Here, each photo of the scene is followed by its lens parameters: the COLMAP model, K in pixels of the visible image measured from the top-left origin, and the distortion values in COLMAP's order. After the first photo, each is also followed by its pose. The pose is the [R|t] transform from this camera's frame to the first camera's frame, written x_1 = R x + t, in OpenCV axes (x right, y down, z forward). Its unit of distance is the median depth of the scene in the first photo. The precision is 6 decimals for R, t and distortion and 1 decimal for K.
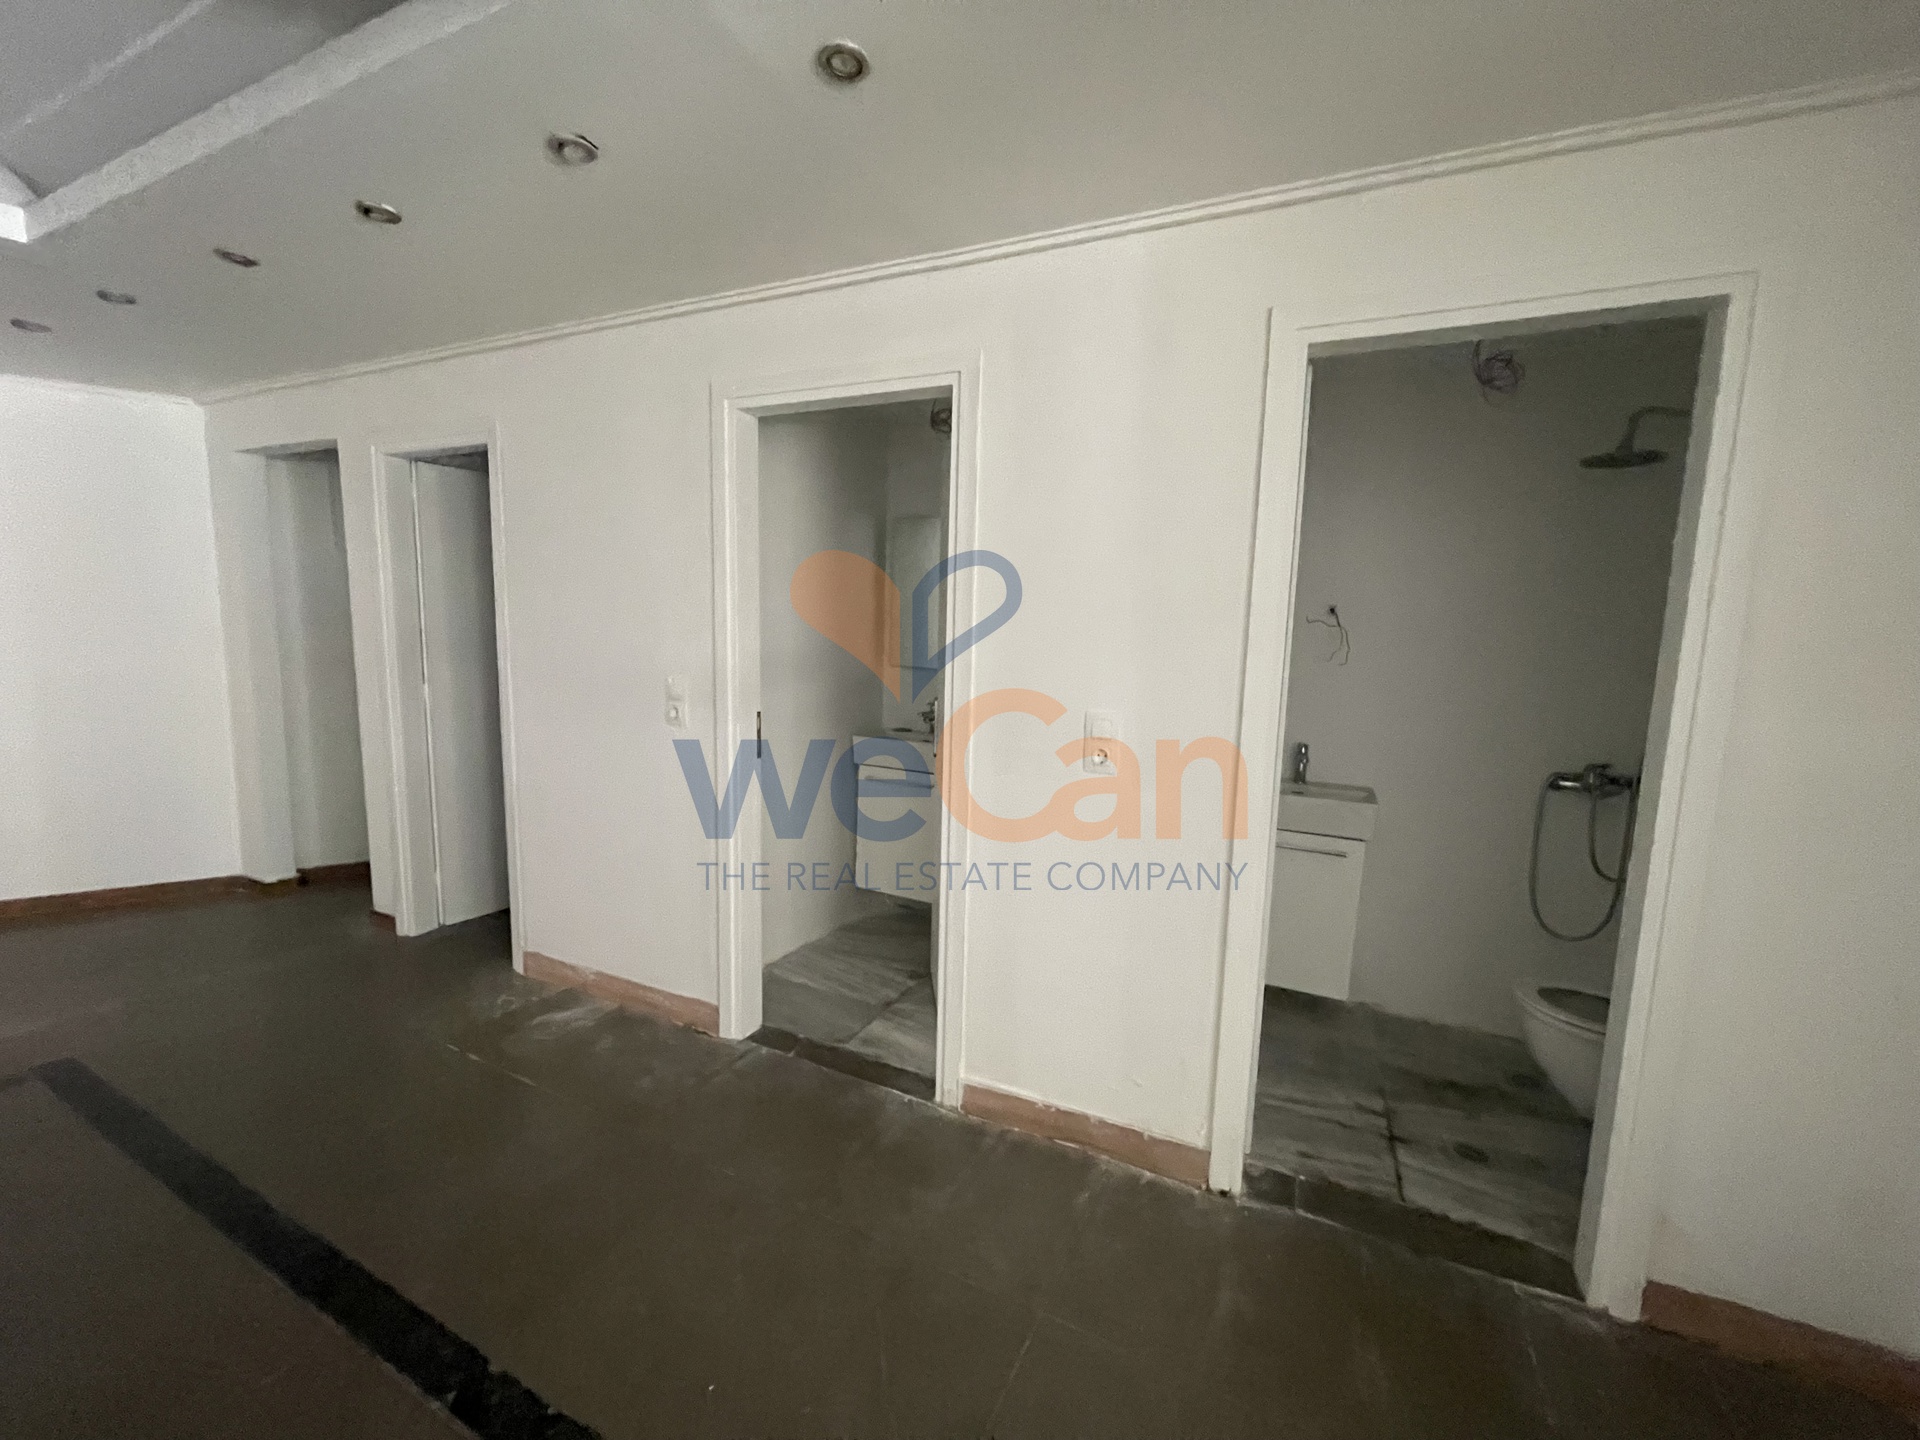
lens RADIAL K [[769.4, 0, 967.3], [0, 769.4, 724.7], [0, 0, 1]] dist [0.002229, -0.001964]
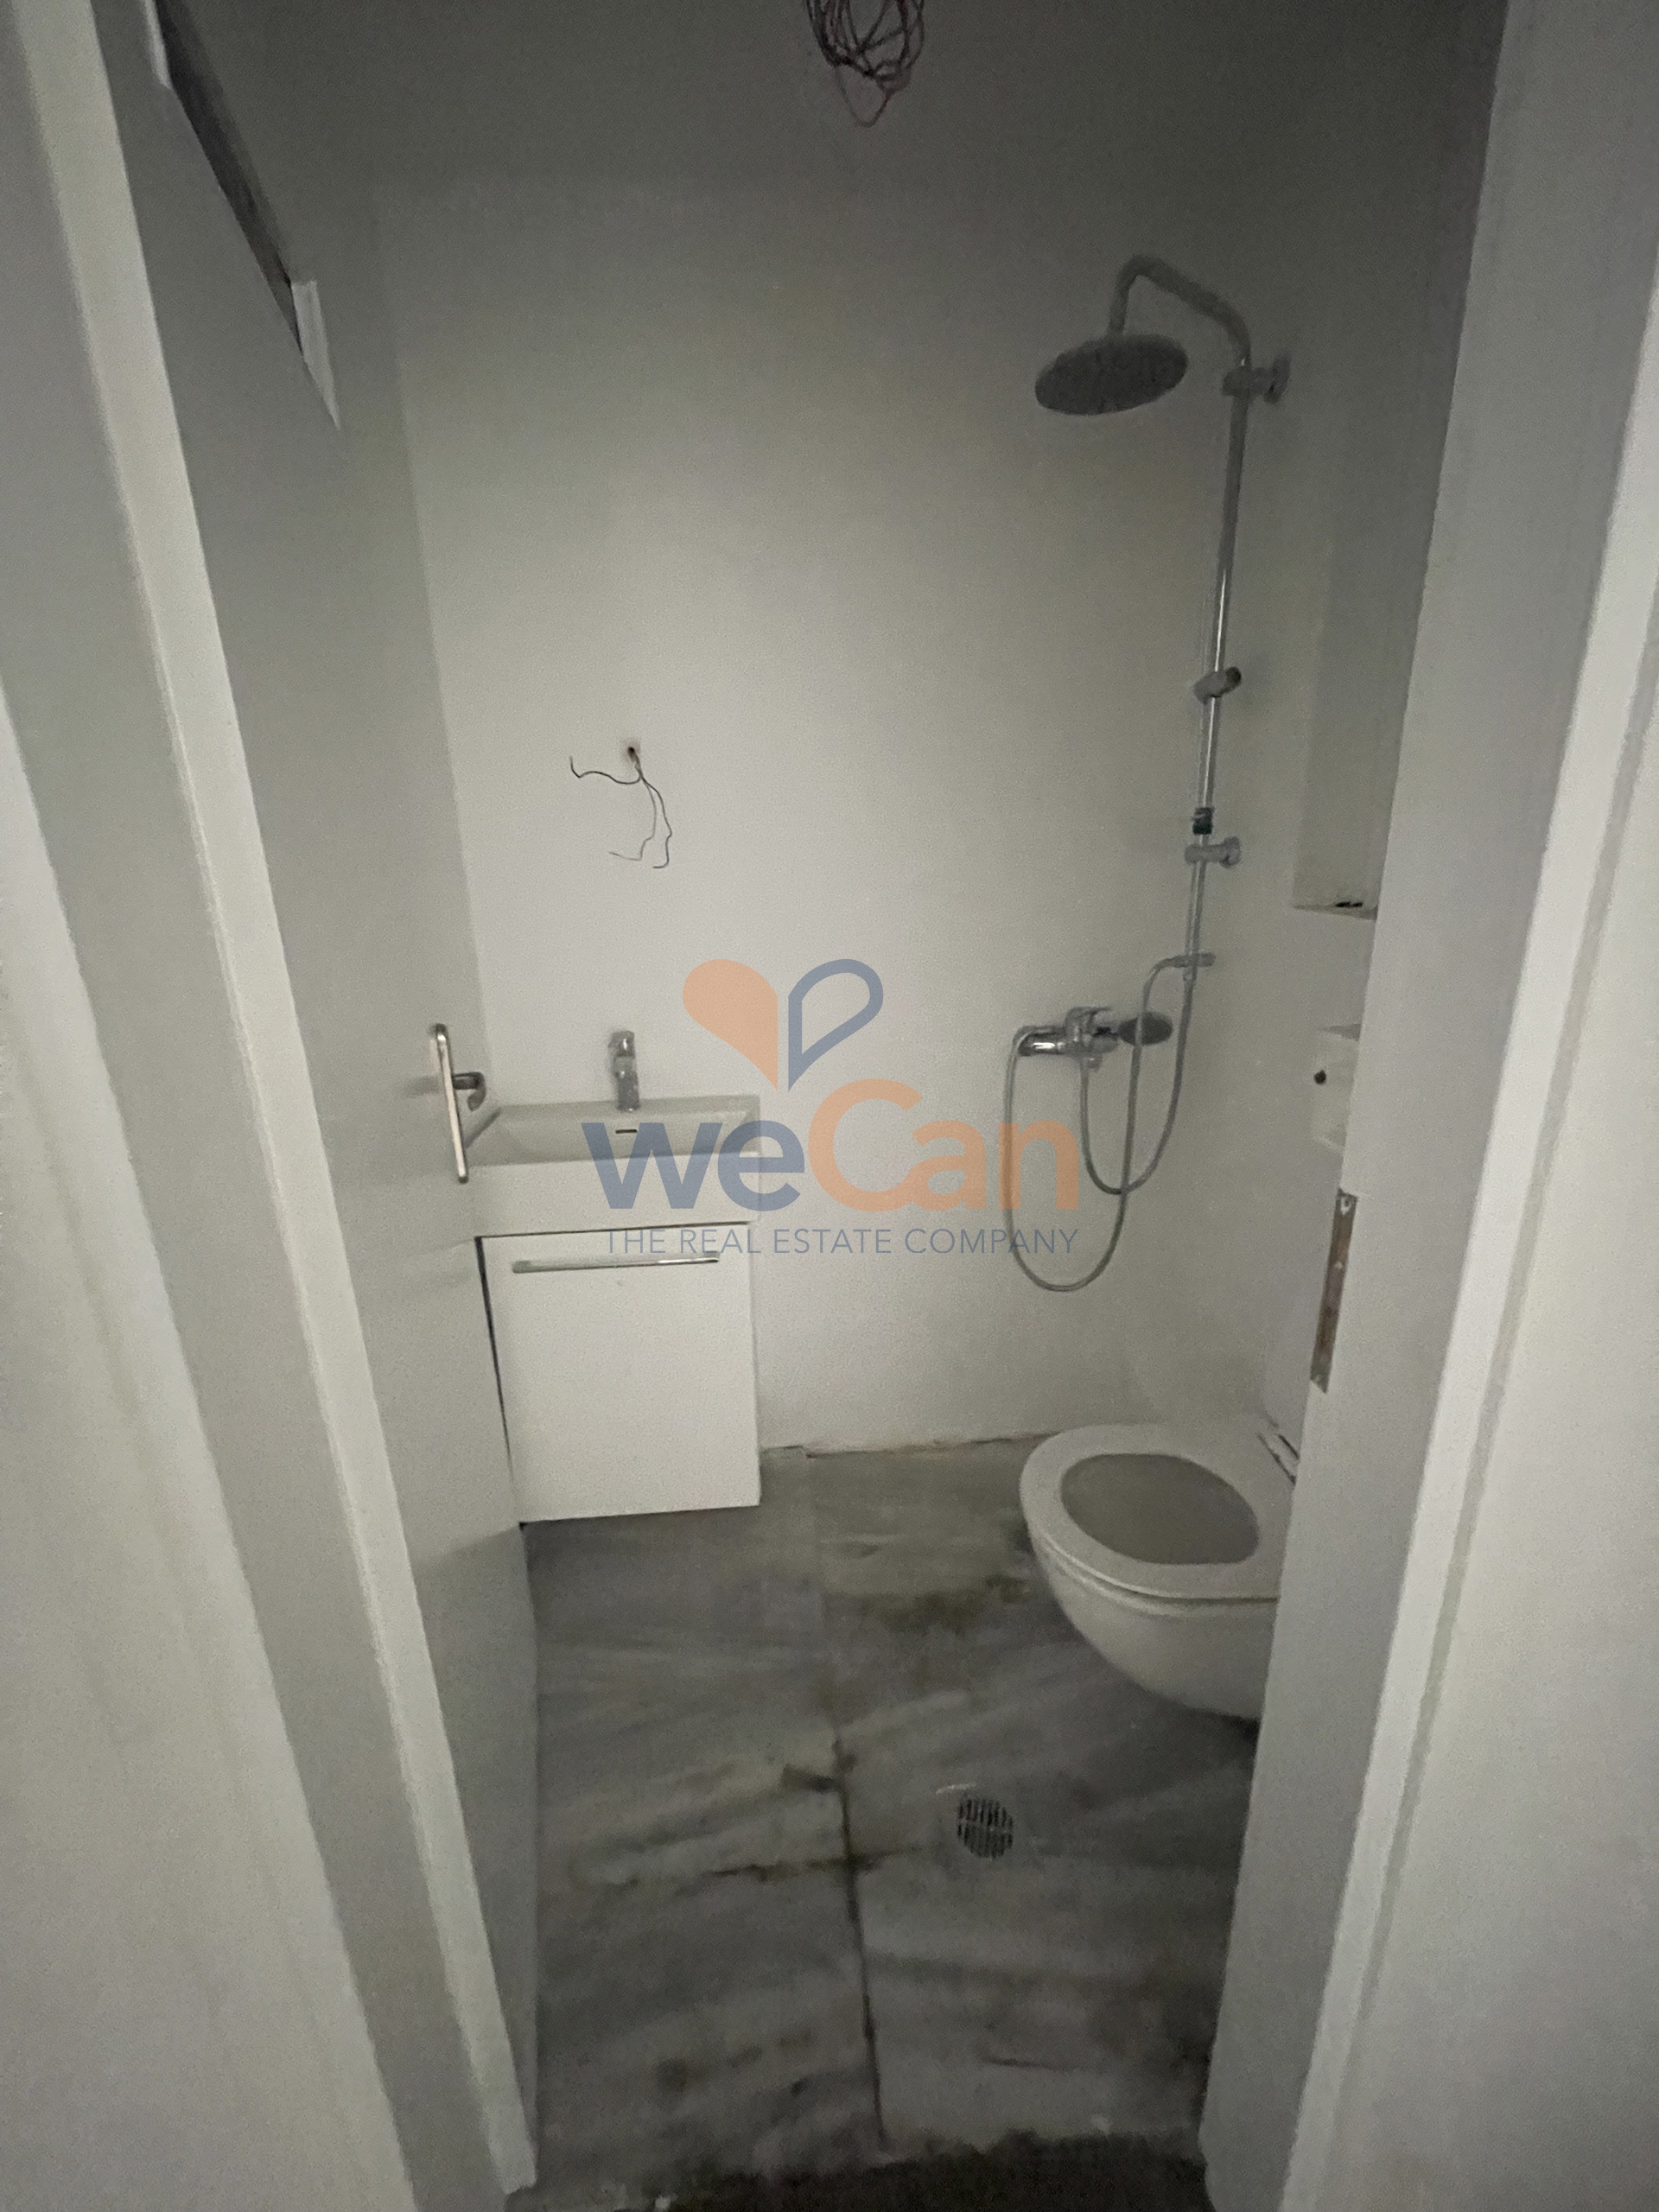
lens RADIAL K [[886.5, 0, 828.7], [0, 886.5, 1104.7], [0, 0, 1]] dist [0.002229, -0.001964]
pose [[0.867962, -0.197369, 0.455727, 0.326495], [0.116410, 0.972927, 0.199652, -0.034798], [-0.482795, -0.120239, 0.867440, 0.498766]]
